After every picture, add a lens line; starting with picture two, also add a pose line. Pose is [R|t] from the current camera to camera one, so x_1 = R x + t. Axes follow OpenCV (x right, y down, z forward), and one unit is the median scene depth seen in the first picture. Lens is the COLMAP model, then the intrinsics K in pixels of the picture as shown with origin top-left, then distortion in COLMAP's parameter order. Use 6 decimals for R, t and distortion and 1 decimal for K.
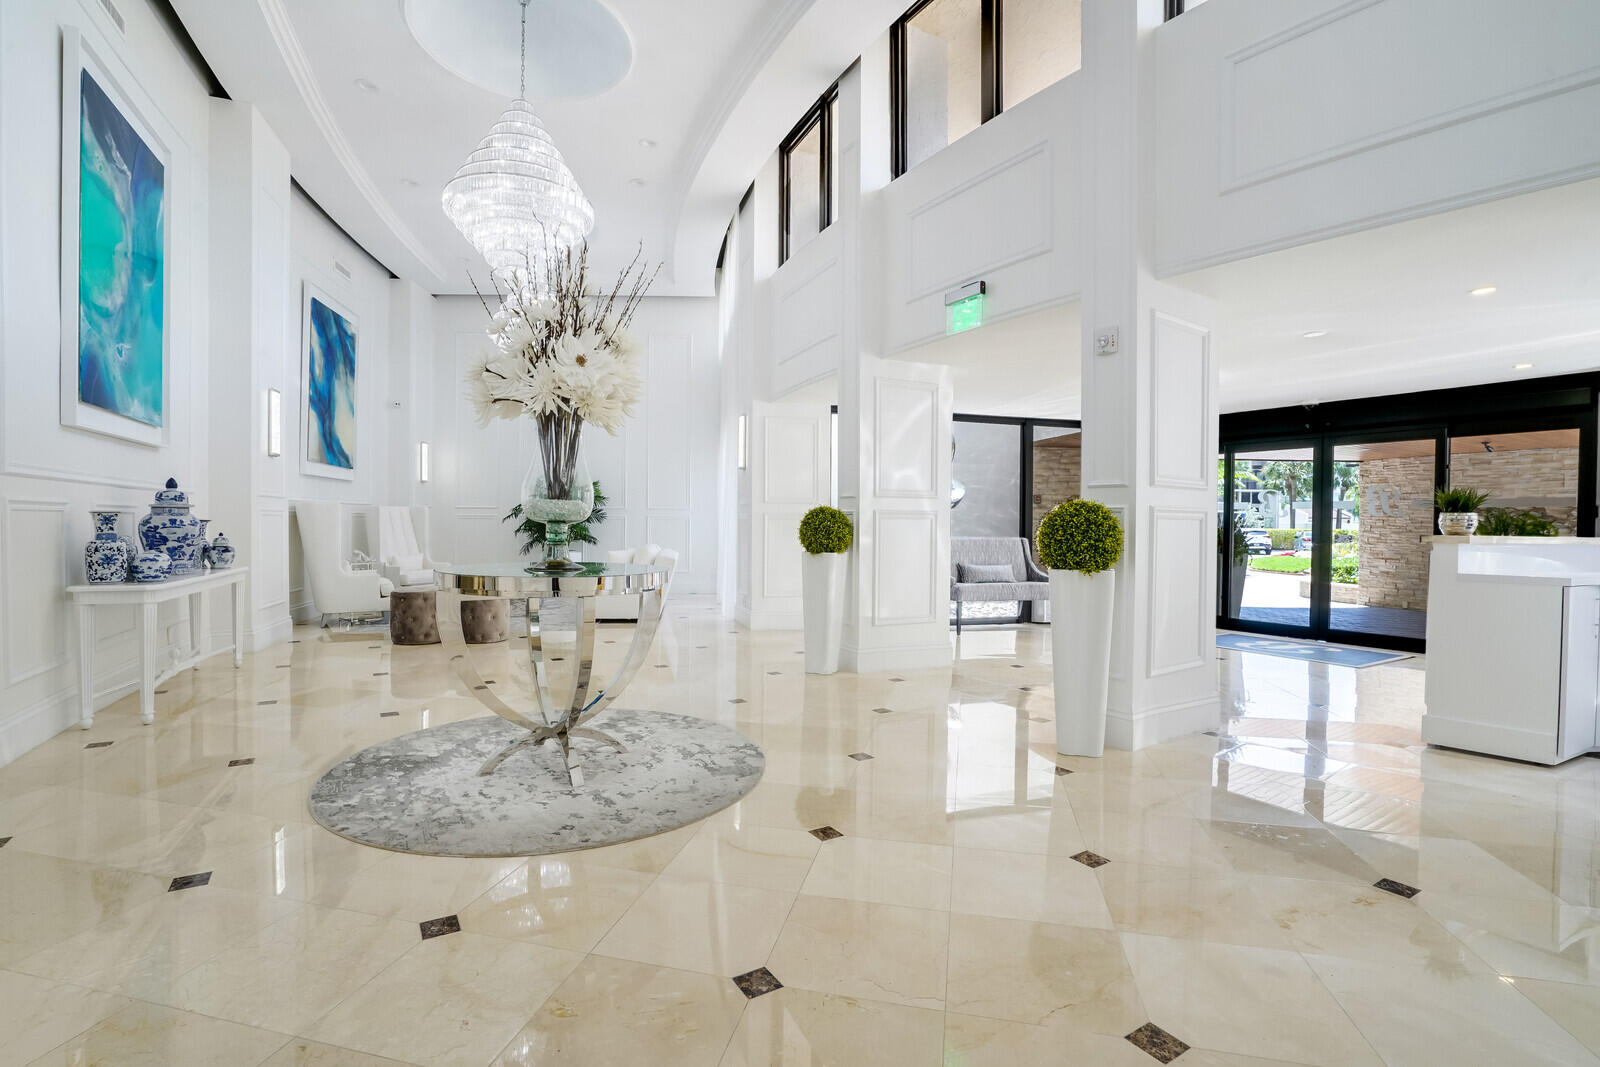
lens RADIAL K [[737.7, 0, 800.0], [0, 737.7, 533.5], [0, 0, 1]] dist [-0.036531, 0.000867]
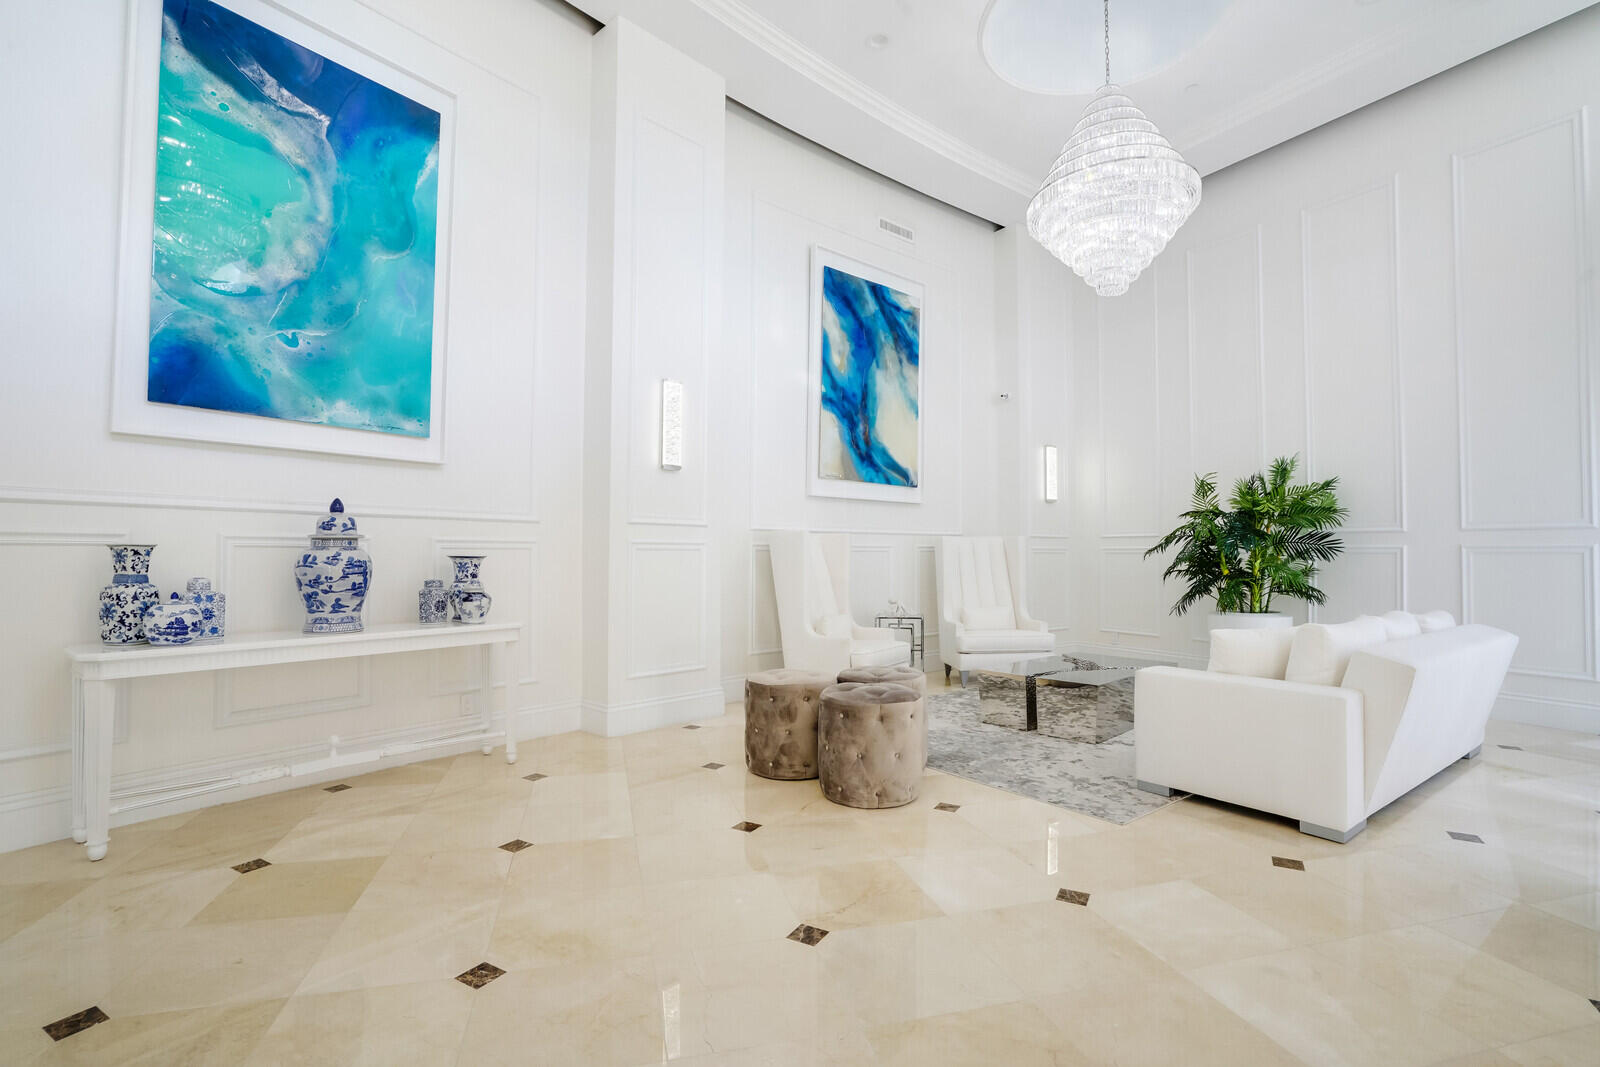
lens RADIAL K [[737.7, 0, 800.0], [0, 737.7, 533.5], [0, 0, 1]] dist [-0.036531, 0.000867]
pose [[0.463740, -0.034846, -0.885286, -0.005050], [-0.009848, 0.998962, -0.044479, -0.007991], [0.885916, 0.029346, 0.462916, 0.627901]]
